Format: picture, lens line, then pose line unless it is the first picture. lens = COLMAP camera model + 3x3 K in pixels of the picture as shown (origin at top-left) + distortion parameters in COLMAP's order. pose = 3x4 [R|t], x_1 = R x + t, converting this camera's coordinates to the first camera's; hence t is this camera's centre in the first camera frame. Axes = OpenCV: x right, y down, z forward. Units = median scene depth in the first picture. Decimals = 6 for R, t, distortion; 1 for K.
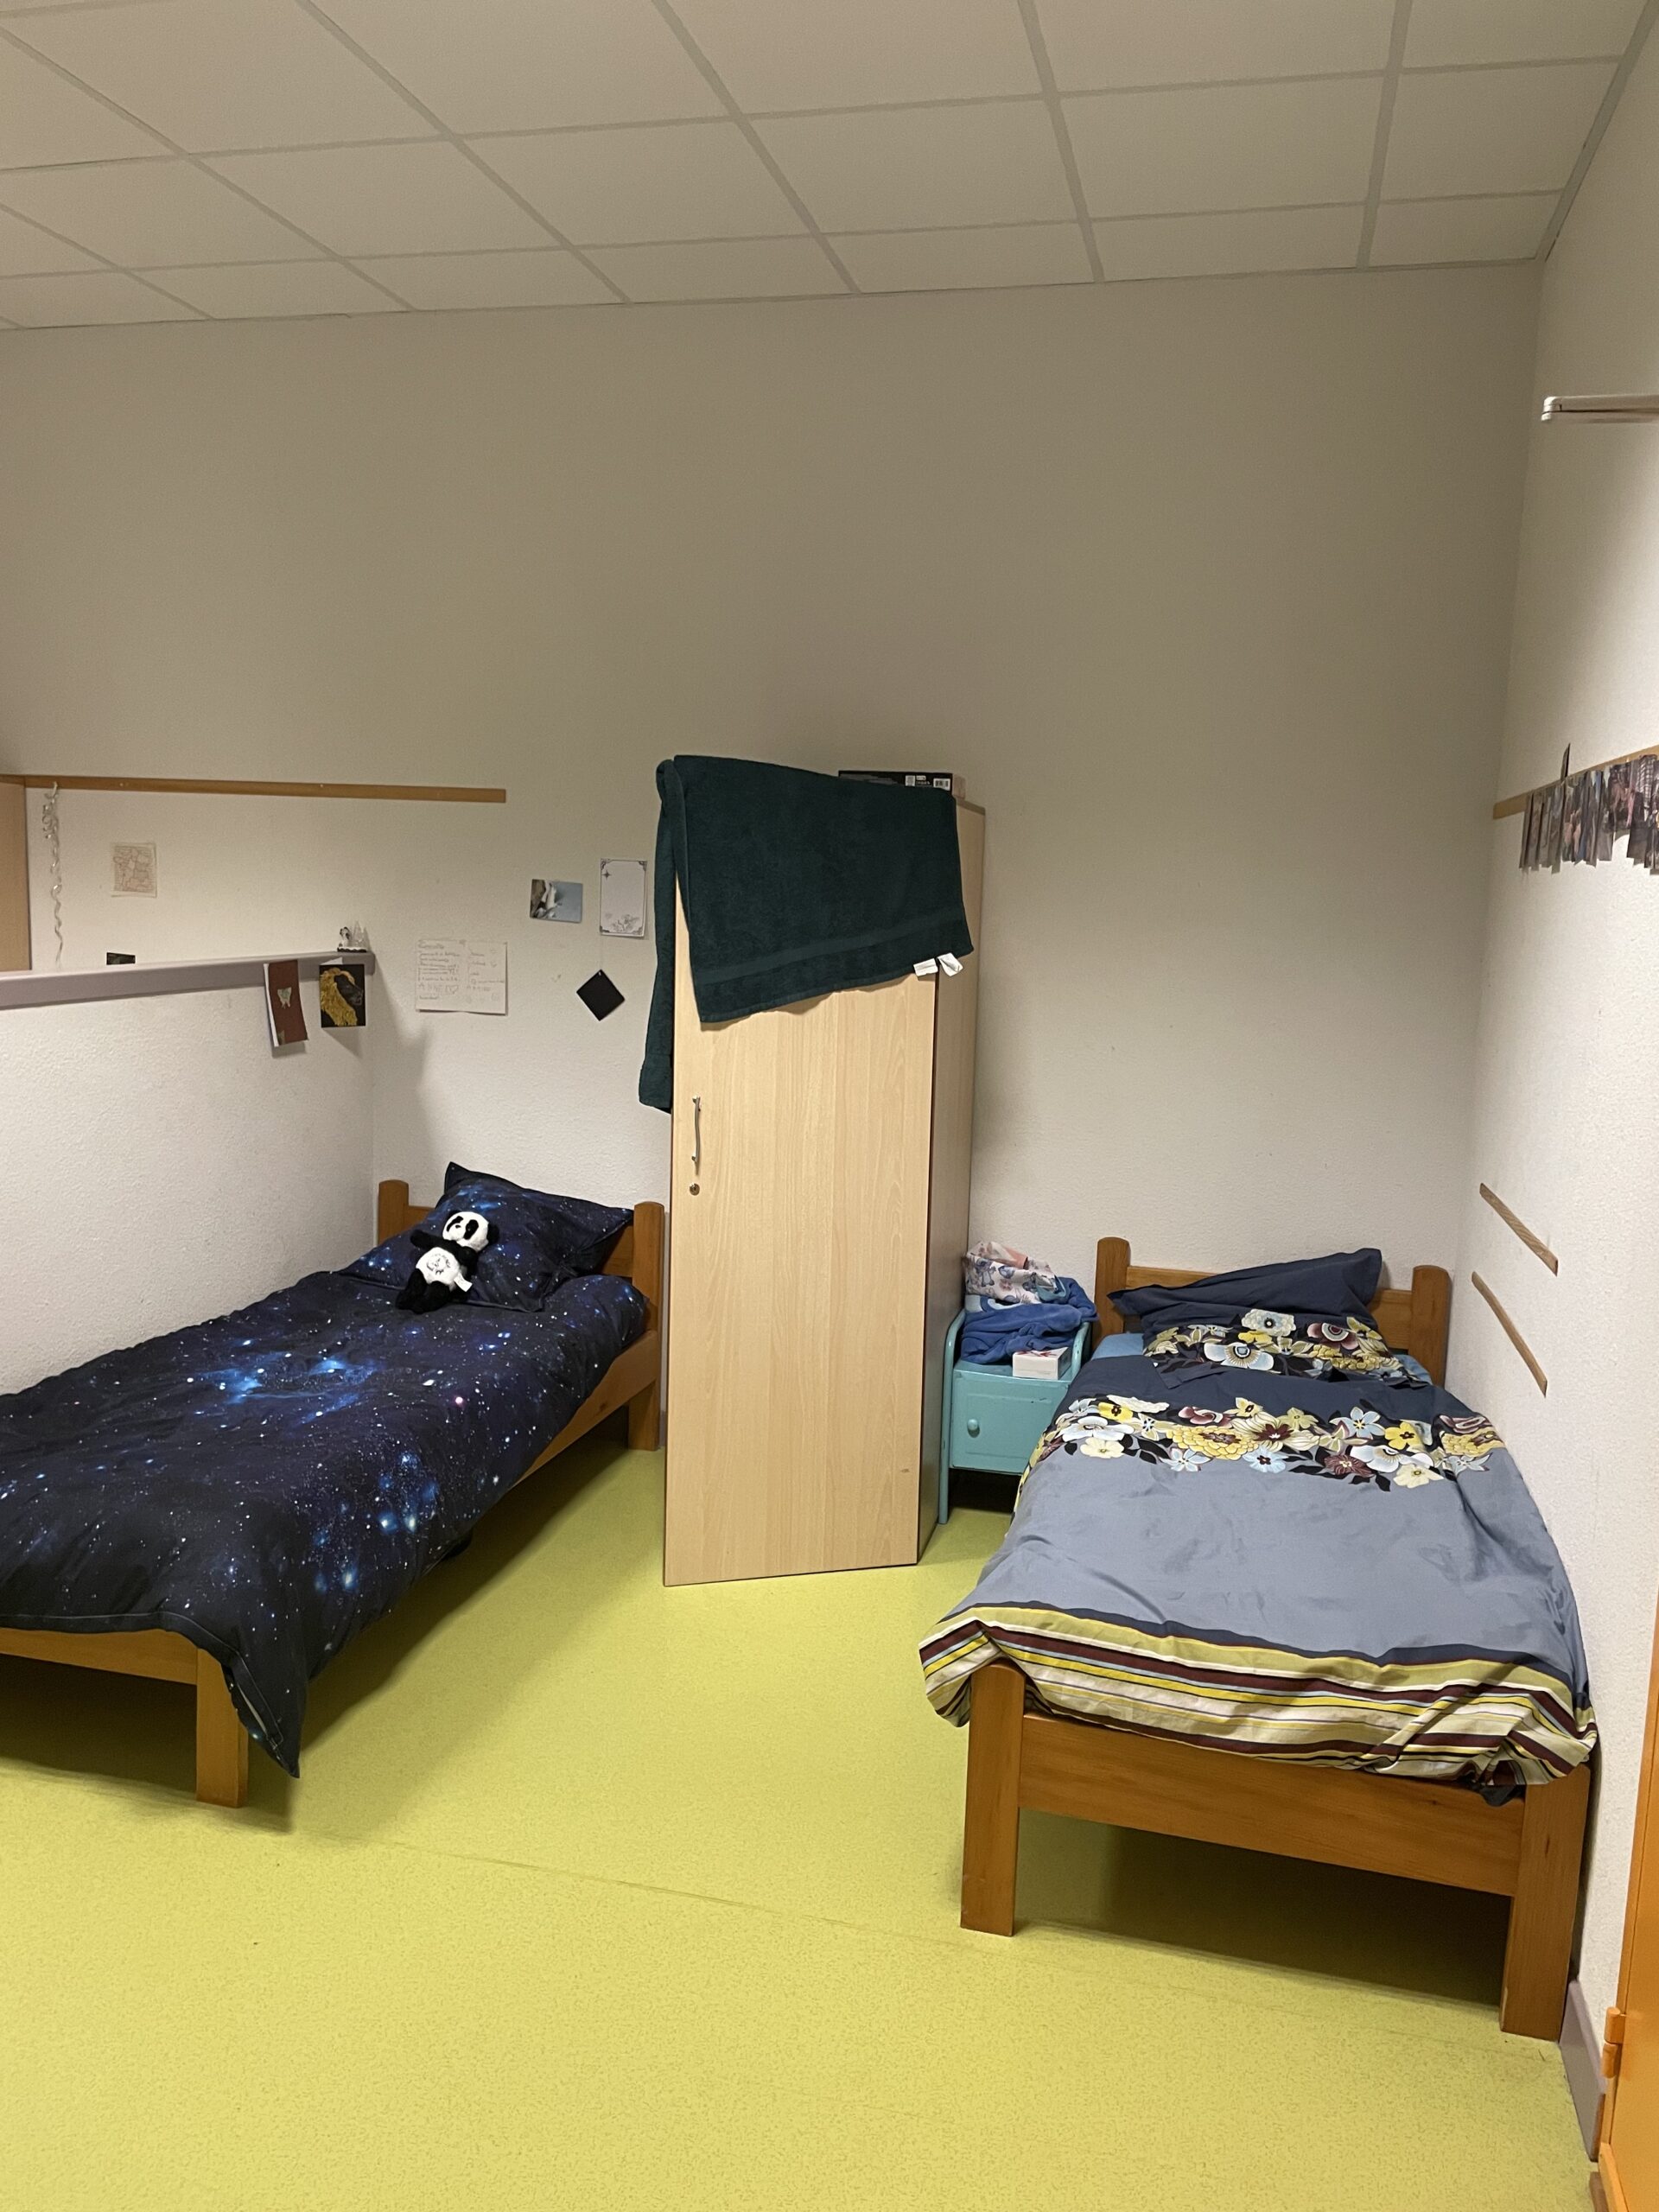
lens RADIAL K [[1702.5, 0, 829.4], [0, 1702.5, 1107.3], [0, 0, 1]] dist [-0.006725, -0.004498]
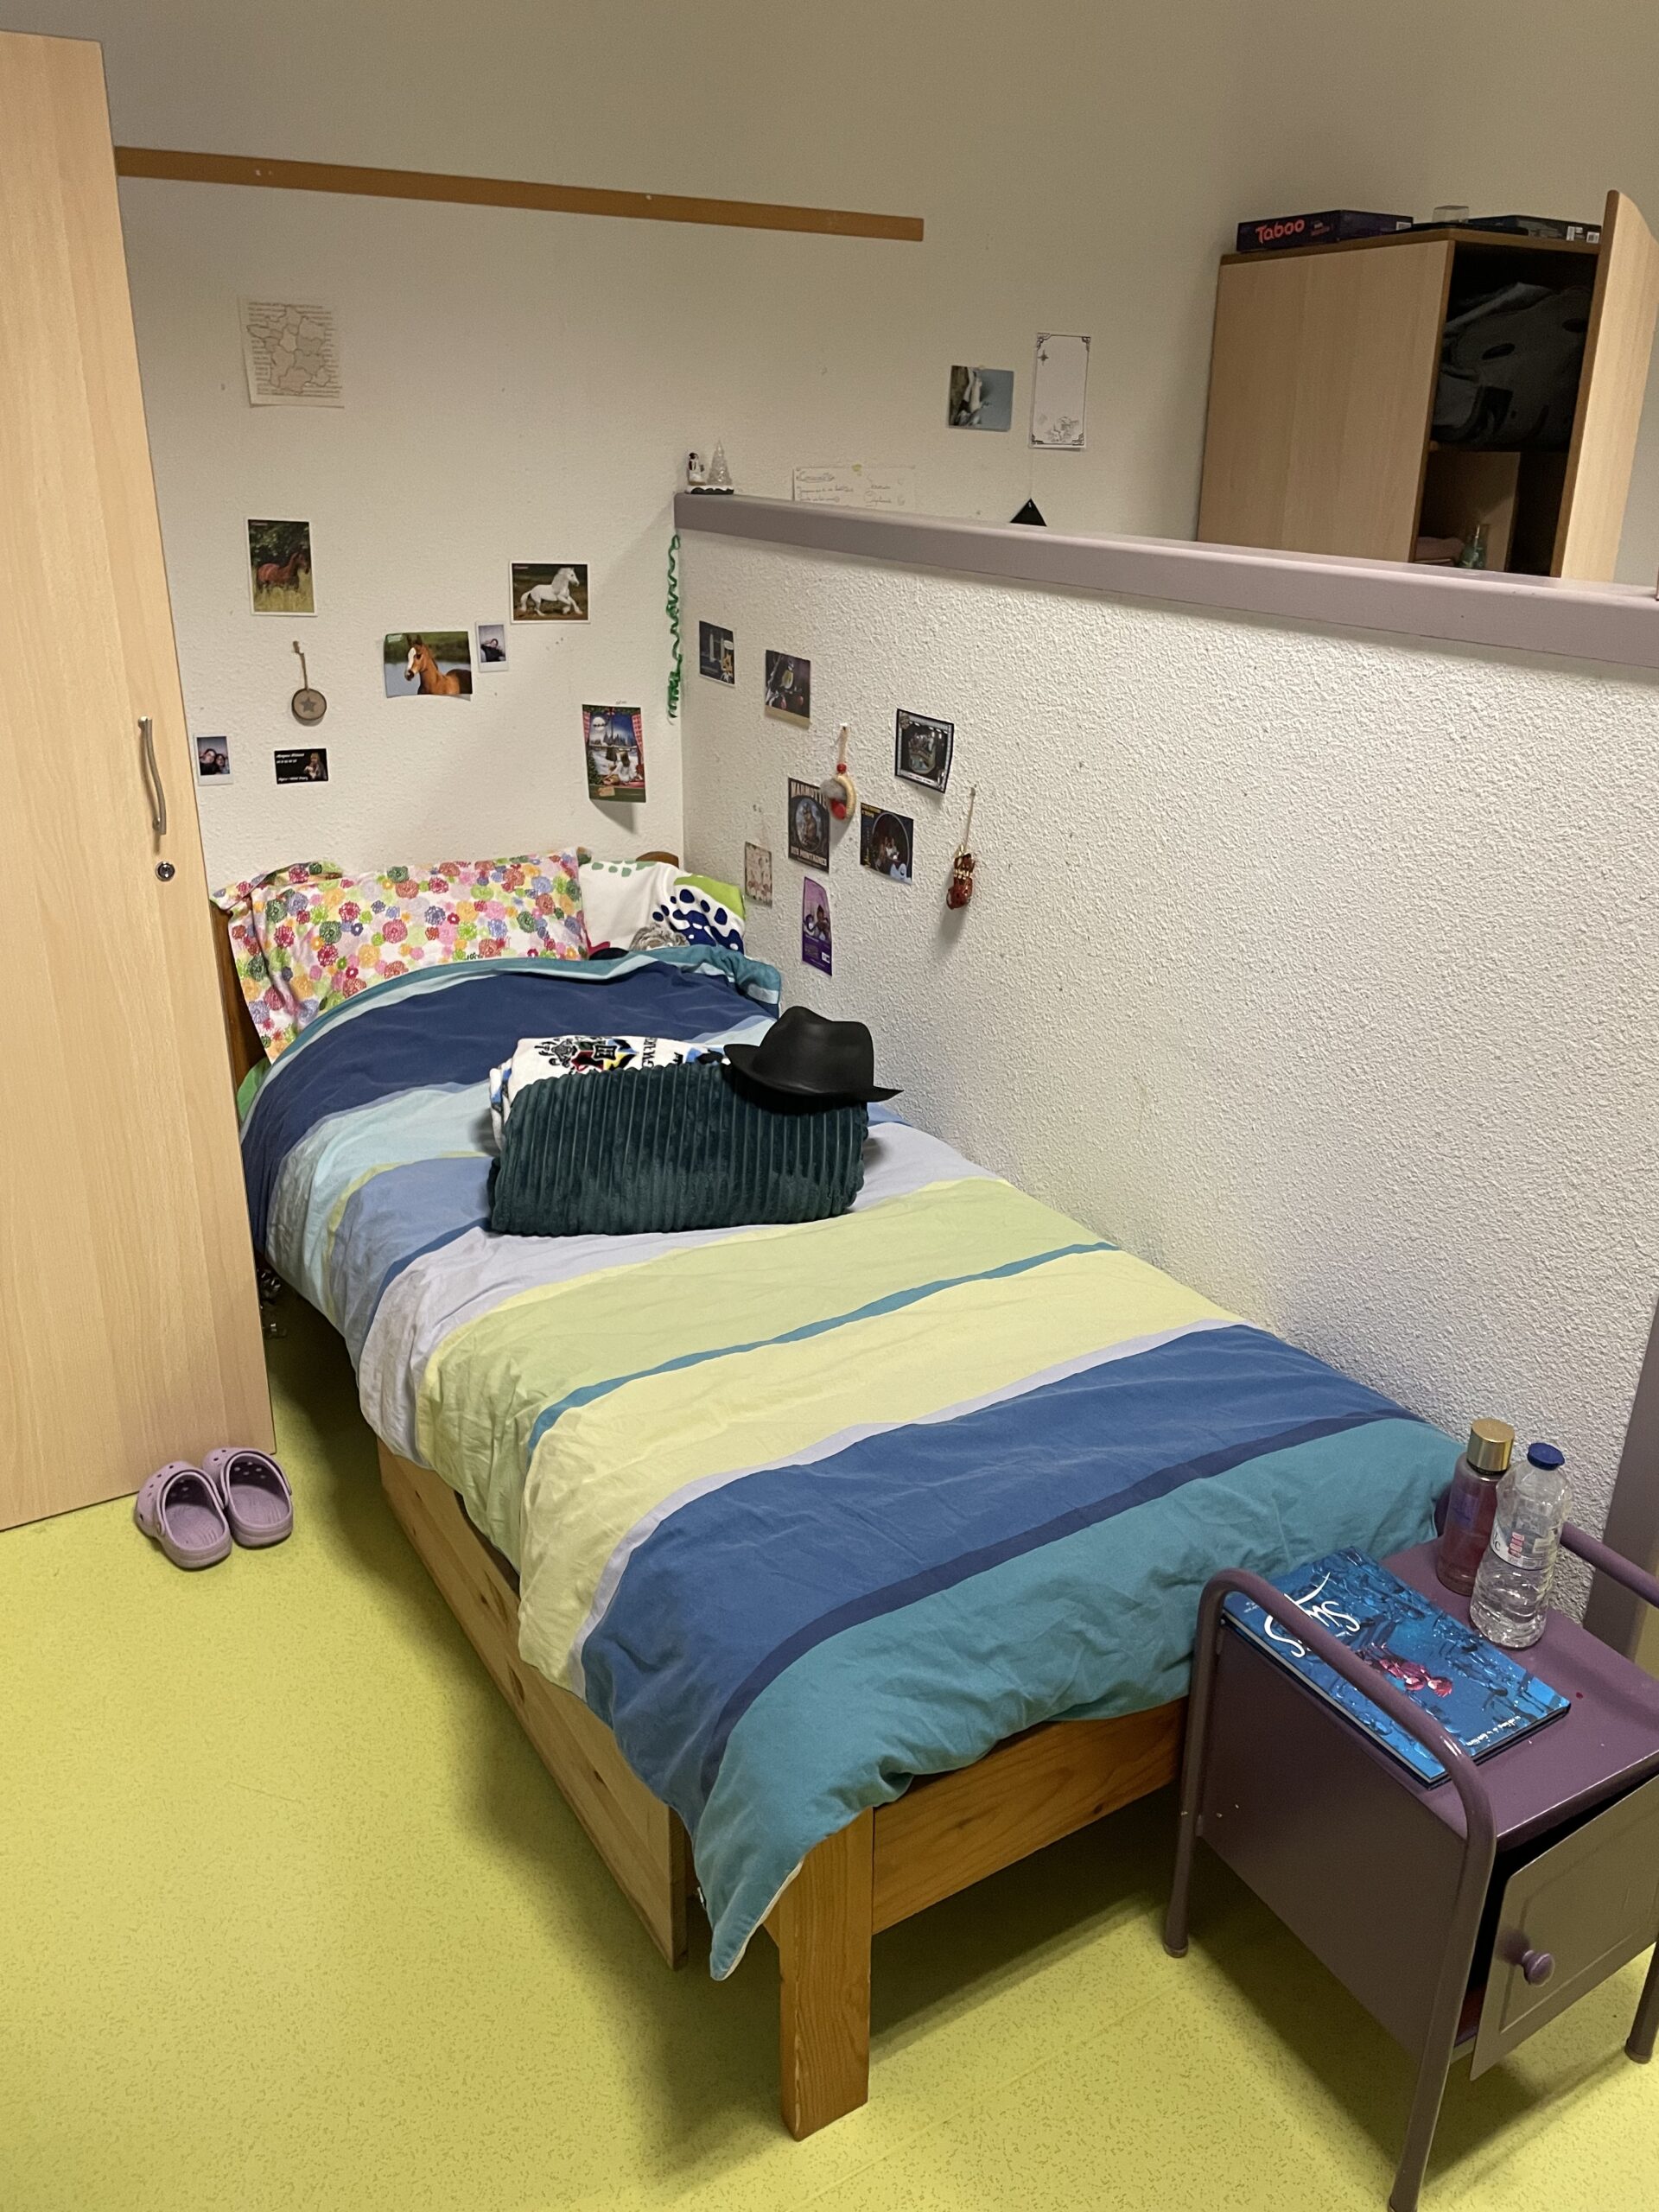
lens RADIAL K [[1702.5, 0, 828.3], [0, 1702.5, 1106.3], [0, 0, 1]] dist [-0.006725, -0.004498]
pose [[0.680050, -0.294307, 0.671502, -0.756013], [0.113226, 0.947065, 0.300413, -0.062887], [-0.724370, -0.128265, 0.677375, 0.534849]]
